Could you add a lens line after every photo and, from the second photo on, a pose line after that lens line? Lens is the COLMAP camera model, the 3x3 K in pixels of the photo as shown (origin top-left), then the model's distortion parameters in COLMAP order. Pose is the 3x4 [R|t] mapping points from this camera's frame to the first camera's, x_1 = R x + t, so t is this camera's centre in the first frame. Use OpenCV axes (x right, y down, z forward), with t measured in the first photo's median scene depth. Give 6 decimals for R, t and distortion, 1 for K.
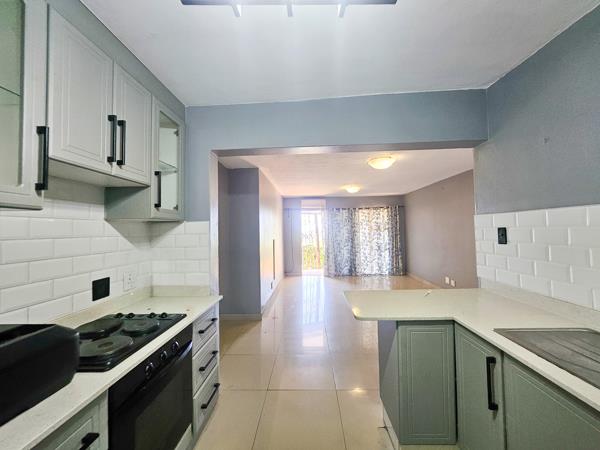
lens RADIAL K [[237.6, 0, 303.8], [0, 237.6, 223.3], [0, 0, 1]] dist [-0.001008, -0.000138]
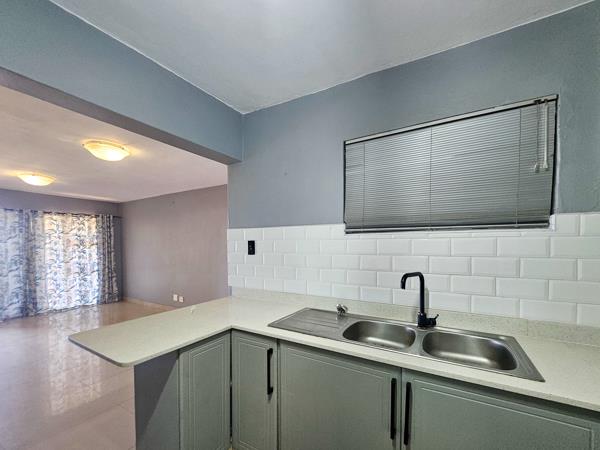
lens RADIAL K [[248.7, 0, 301.9], [0, 248.7, 252.0], [0, 0, 1]] dist [0.001252, 0.000365]
pose [[0.482846, -0.004554, 0.875694, -0.026430], [-0.032710, 0.999195, 0.023233, 0.008454], [-0.875094, -0.039862, 0.482308, 0.041944]]
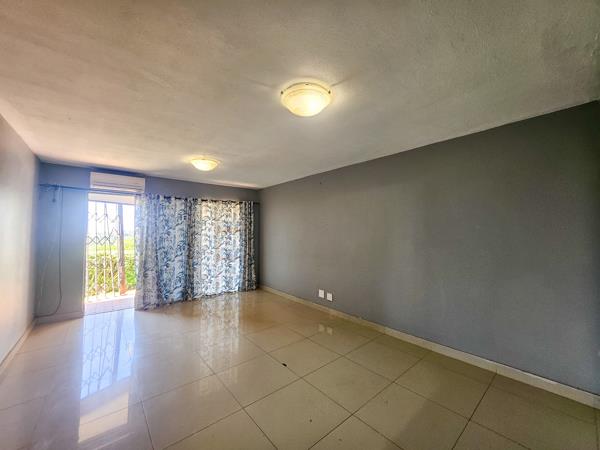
lens RADIAL K [[237.6, 0, 303.8], [0, 237.6, 223.3], [0, 0, 1]] dist [-0.001008, -0.000138]
pose [[0.745591, 0.042989, 0.665016, -0.001818], [-0.034339, 0.999070, -0.026084, 0.012593], [-0.665519, -0.003389, 0.746373, 0.295170]]
